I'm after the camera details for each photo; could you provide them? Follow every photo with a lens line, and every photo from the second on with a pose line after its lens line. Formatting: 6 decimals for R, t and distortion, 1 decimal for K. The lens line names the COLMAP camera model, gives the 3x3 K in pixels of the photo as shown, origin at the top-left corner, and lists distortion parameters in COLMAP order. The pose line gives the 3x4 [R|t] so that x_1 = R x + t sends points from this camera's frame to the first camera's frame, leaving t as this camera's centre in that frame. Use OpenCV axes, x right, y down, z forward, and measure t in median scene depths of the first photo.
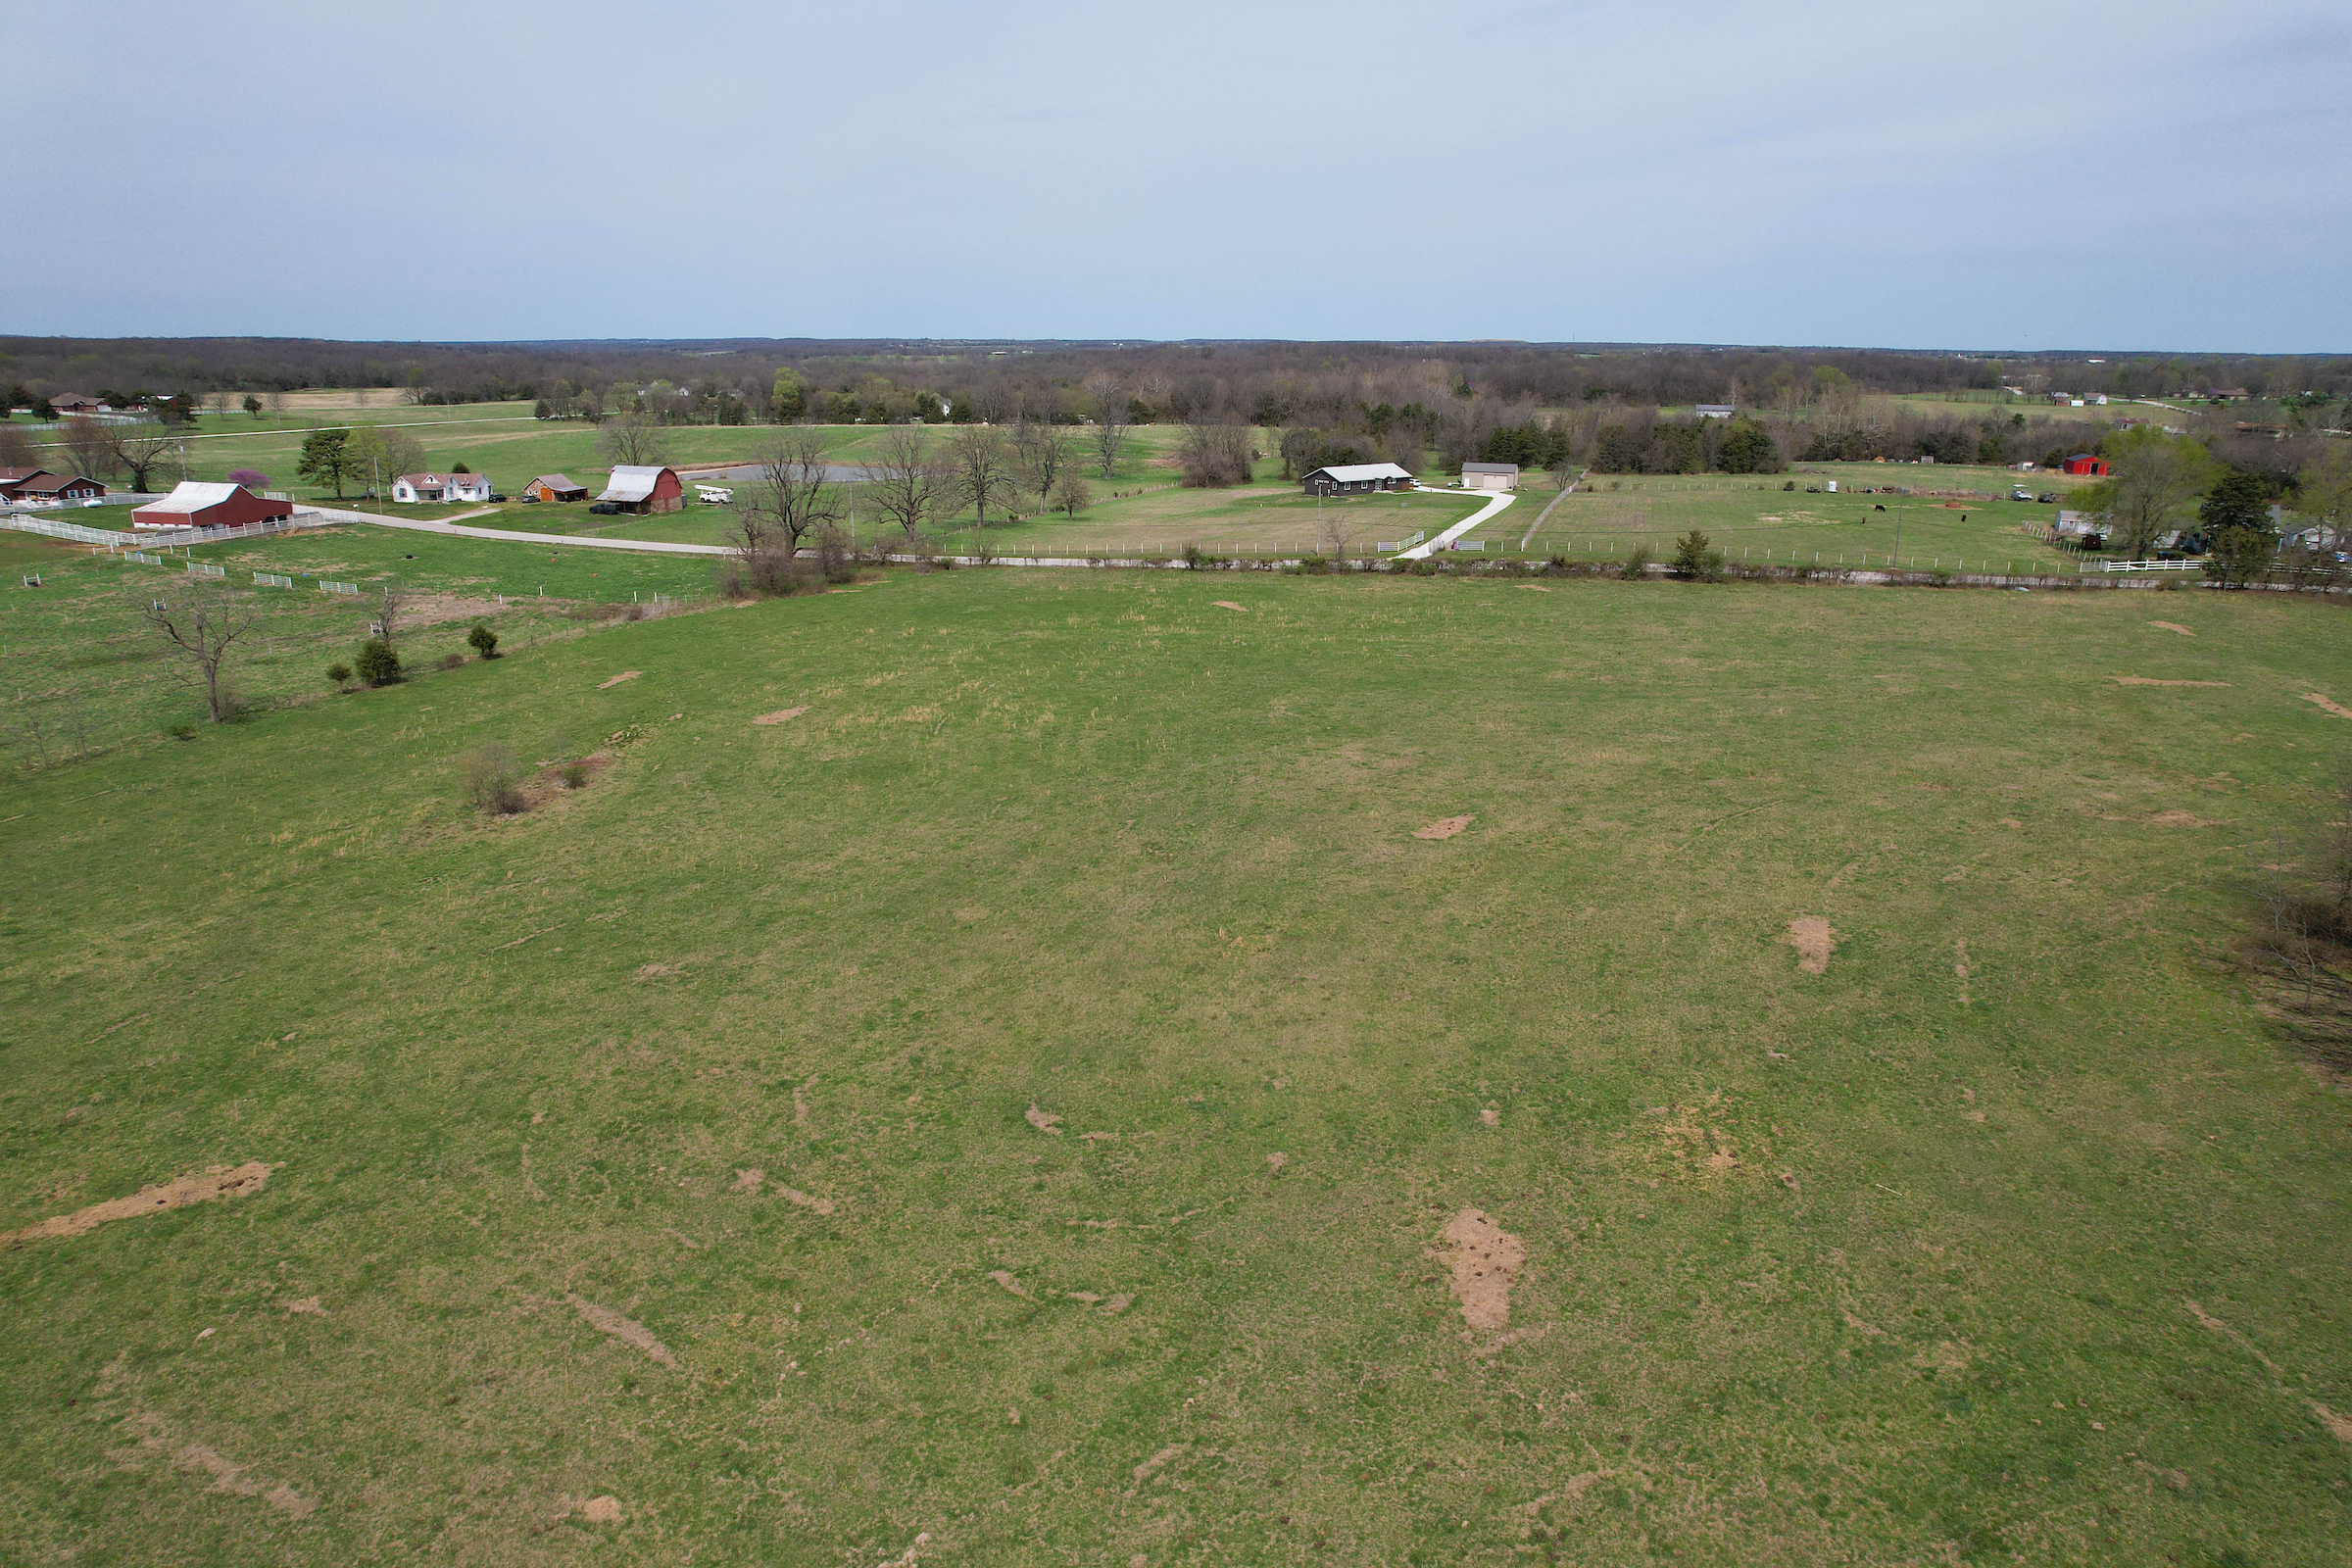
lens RADIAL K [[1512.2, 0, 1192.7], [0, 1512.2, 785.8], [0, 0, 1]] dist [-0.079364, 0.070885]
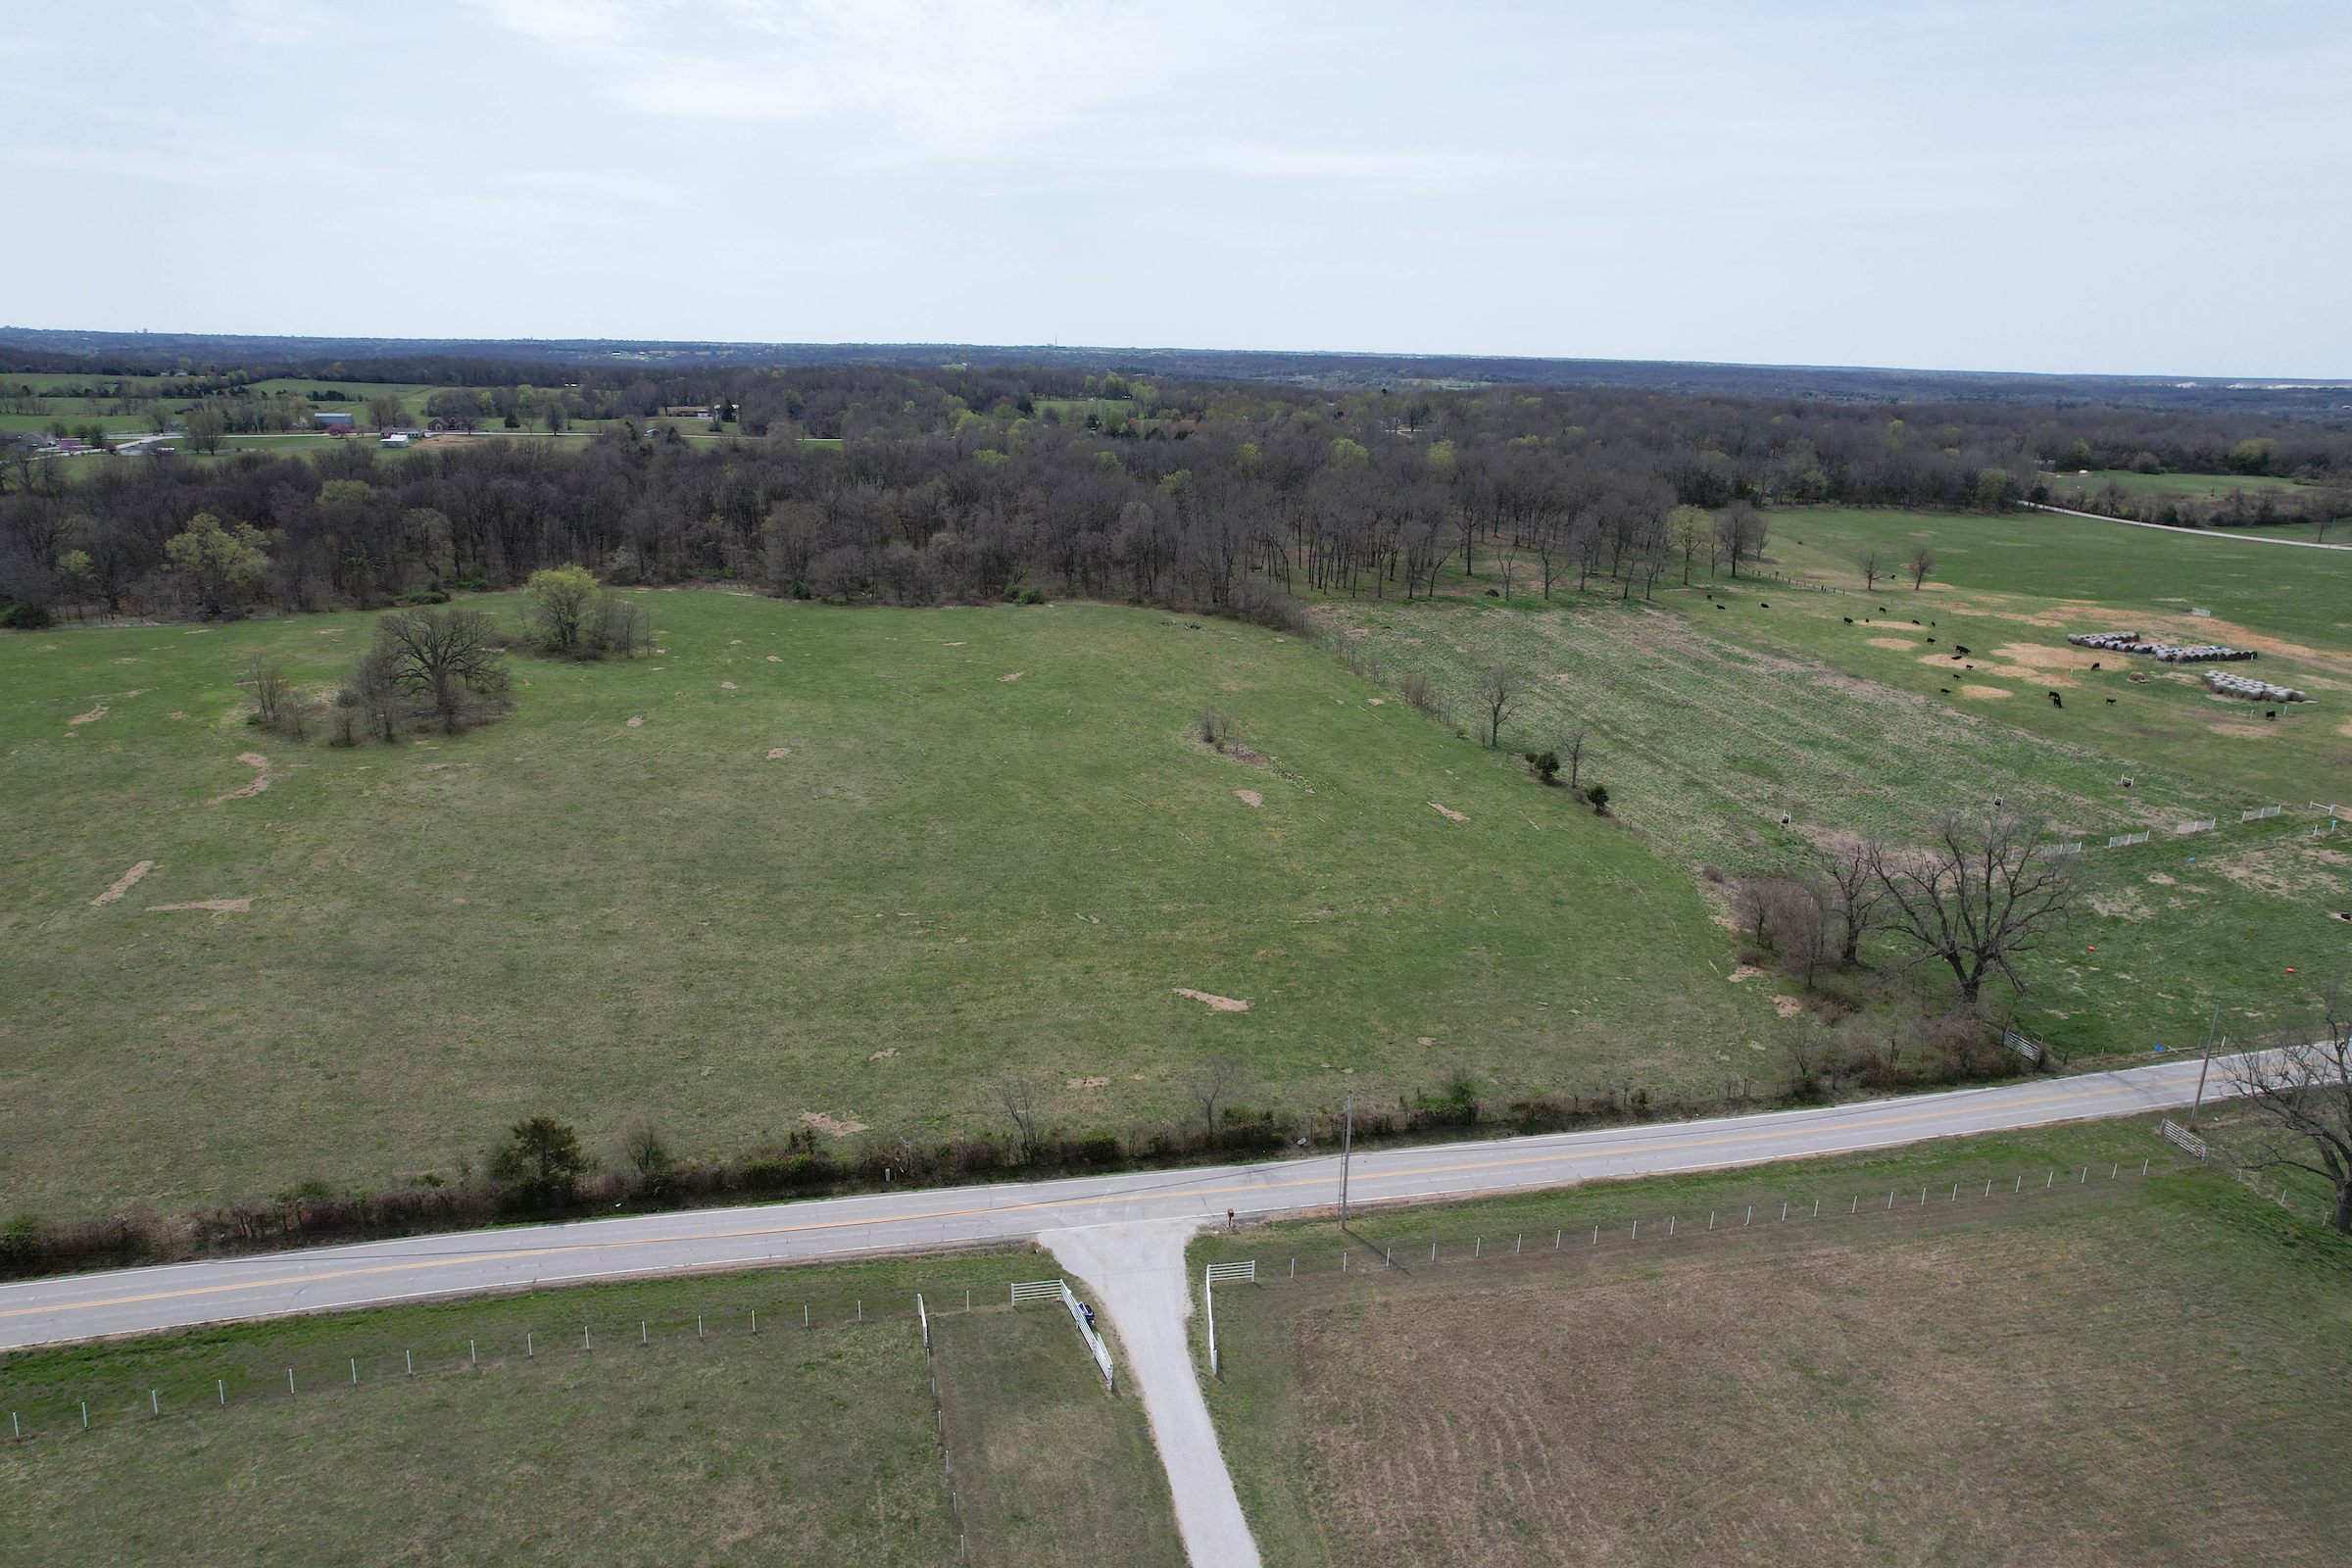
lens RADIAL K [[1512.2, 0, 1191.1], [0, 1512.2, 776.5], [0, 0, 1]] dist [-0.079364, 0.070885]
pose [[-0.845068, 0.122099, -0.520530, 0.481951], [-0.178714, 0.853069, 0.490239, -0.677850], [0.503906, 0.507311, -0.699081, 1.707304]]
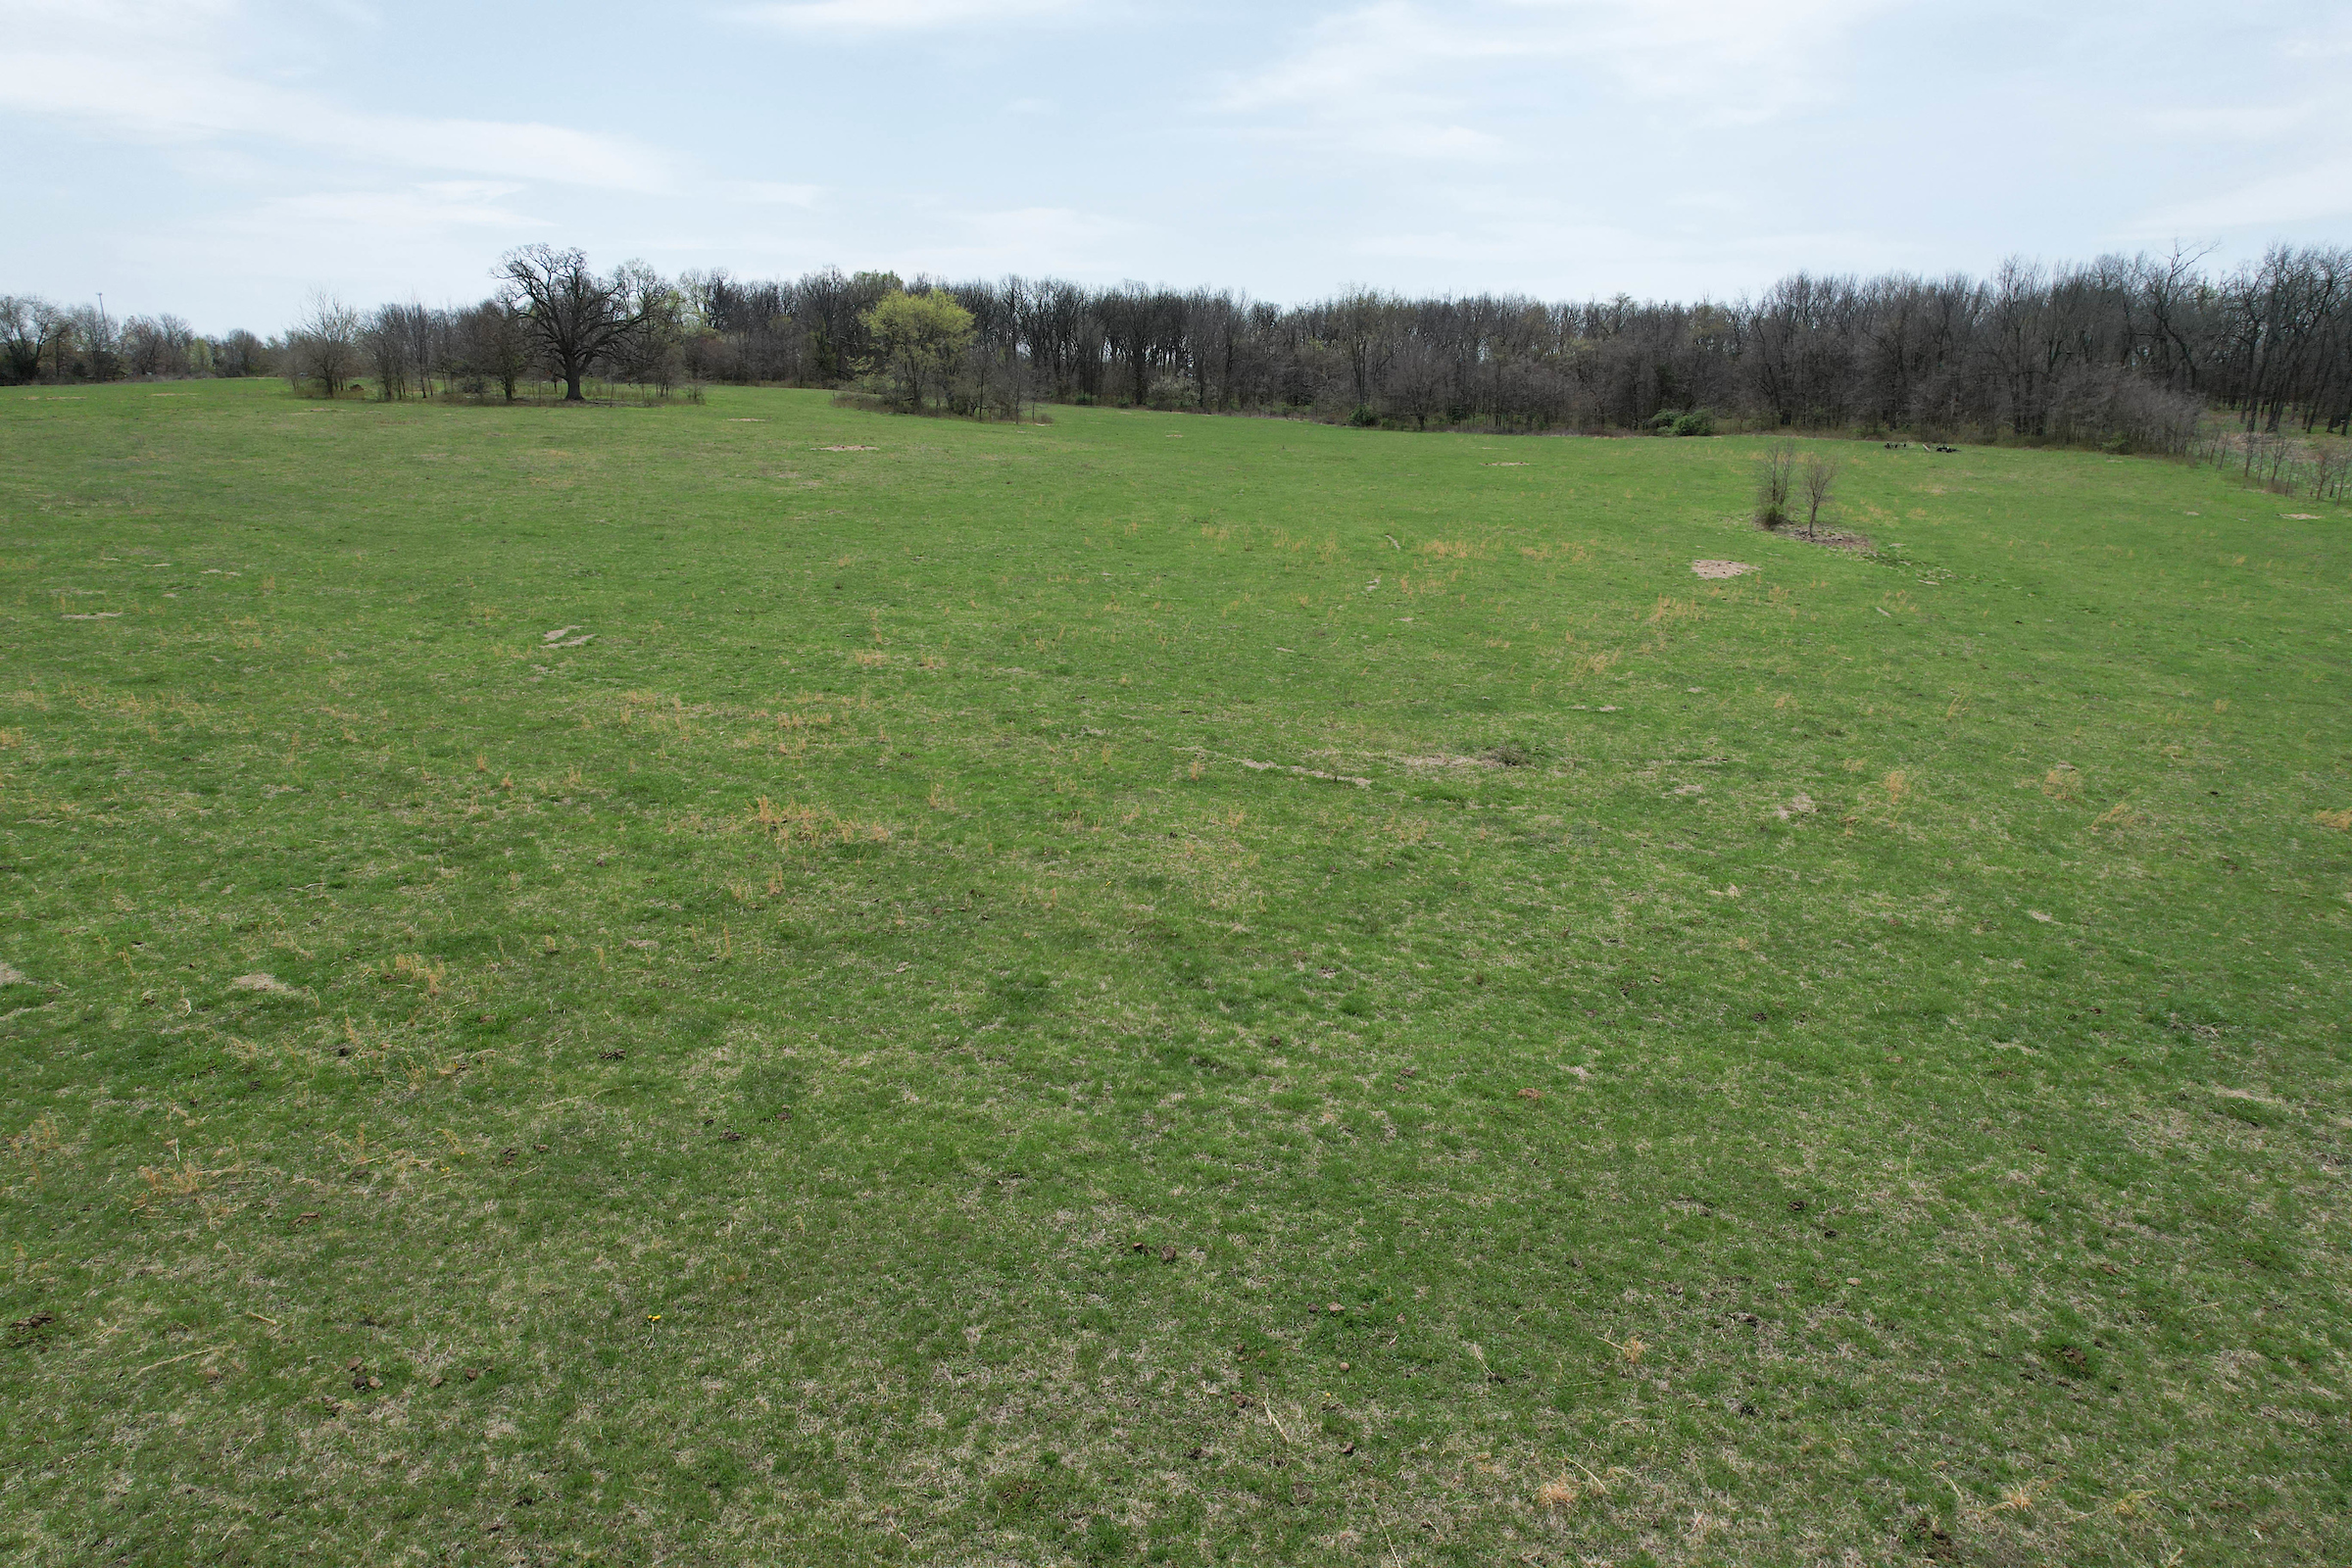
lens RADIAL K [[1512.2, 0, 1191.6], [0, 1512.2, 784.0], [0, 0, 1]] dist [-0.079364, 0.070885]
pose [[-0.998788, -0.033221, 0.036306, -0.091664], [-0.009454, 0.853548, 0.520929, -0.214745], [-0.048295, 0.519954, -0.852828, 1.260239]]
